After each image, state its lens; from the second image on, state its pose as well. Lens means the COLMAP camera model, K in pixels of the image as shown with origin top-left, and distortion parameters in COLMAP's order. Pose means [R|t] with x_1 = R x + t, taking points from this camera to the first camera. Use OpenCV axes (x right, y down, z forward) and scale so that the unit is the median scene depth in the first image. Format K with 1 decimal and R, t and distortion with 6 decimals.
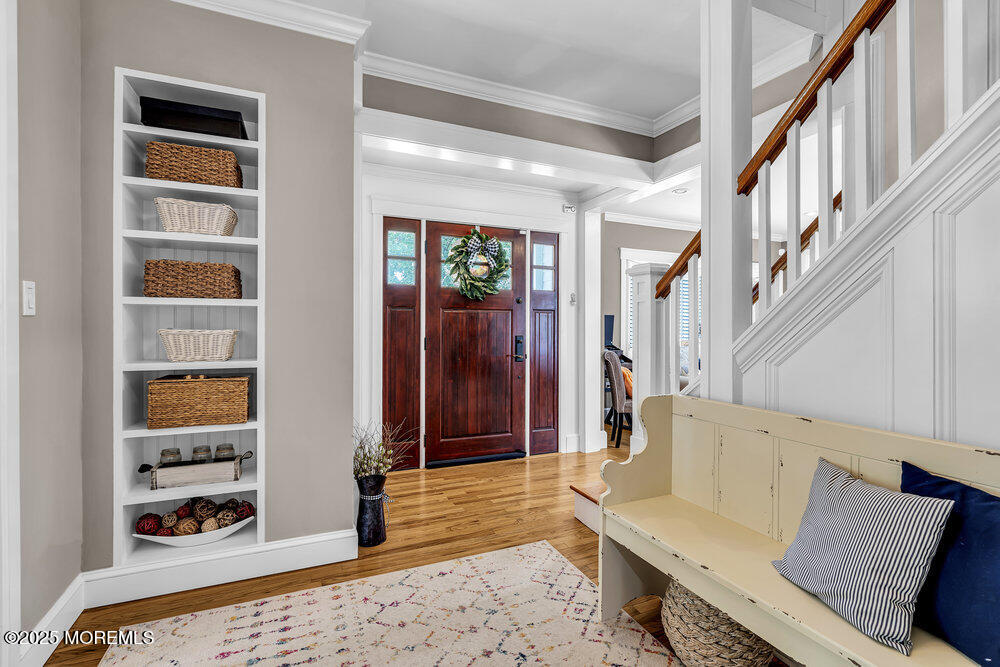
lens RADIAL K [[454.7, 0, 495.3], [0, 454.7, 328.6], [0, 0, 1]] dist [0.001395, 0.000310]
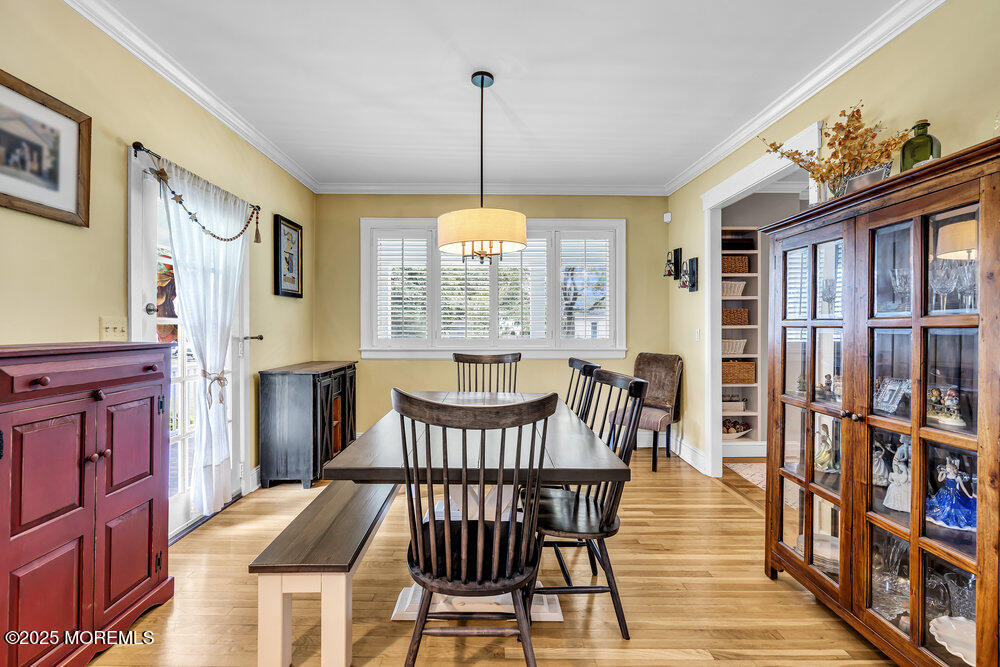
lens RADIAL K [[454.7, 0, 495.3], [0, 454.7, 328.6], [0, 0, 1]] dist [0.001395, 0.000310]
pose [[0.920928, 0.000109, -0.389733, -0.634665], [-0.001216, 0.999996, -0.002592, -0.031837], [0.389731, 0.002861, 0.920924, -1.086908]]
